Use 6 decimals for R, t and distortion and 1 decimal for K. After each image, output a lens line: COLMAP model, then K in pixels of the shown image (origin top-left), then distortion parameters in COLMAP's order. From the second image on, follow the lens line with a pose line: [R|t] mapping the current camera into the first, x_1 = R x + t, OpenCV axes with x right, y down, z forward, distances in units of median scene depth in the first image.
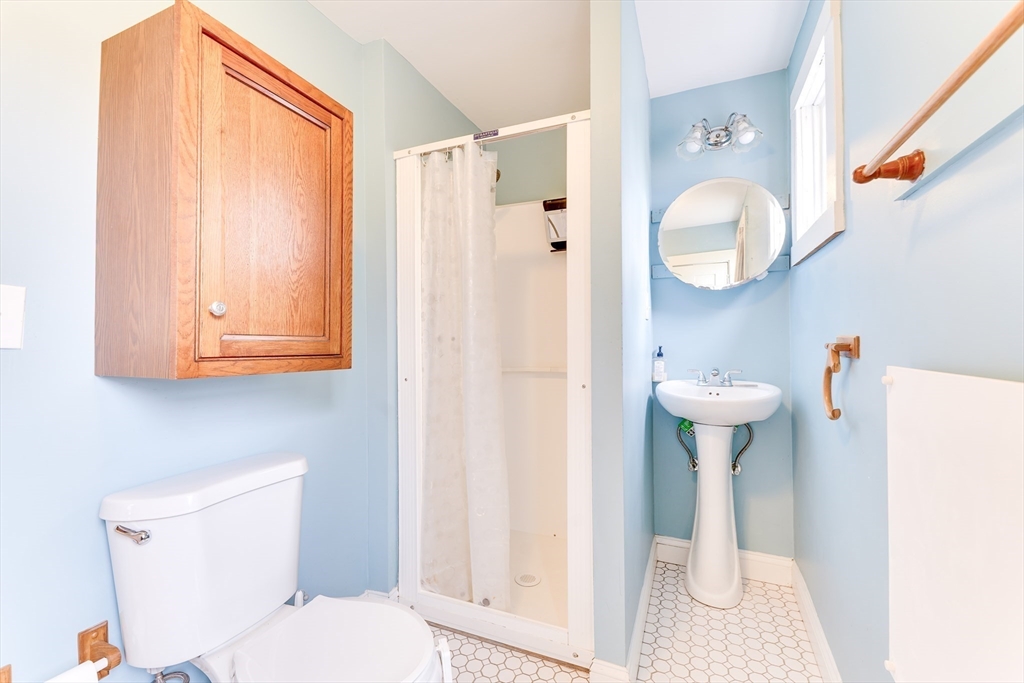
lens RADIAL K [[418.1, 0, 513.1], [0, 418.1, 339.1], [0, 0, 1]] dist [0.008388, -0.002601]
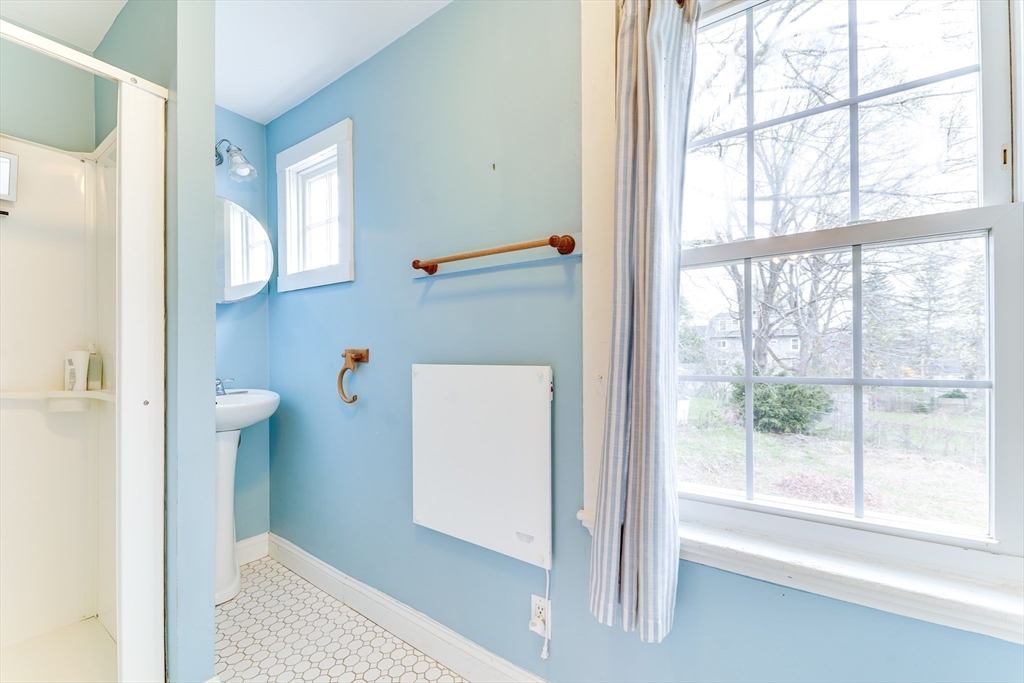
lens RADIAL K [[418.1, 0, 508.7], [0, 418.1, 349.5], [0, 0, 1]] dist [0.008388, -0.002601]
pose [[0.202874, 0.014972, 0.979090, -0.431067], [-0.006379, 0.999882, -0.013968, 0.009343], [-0.979184, -0.003411, 0.202946, 0.084177]]
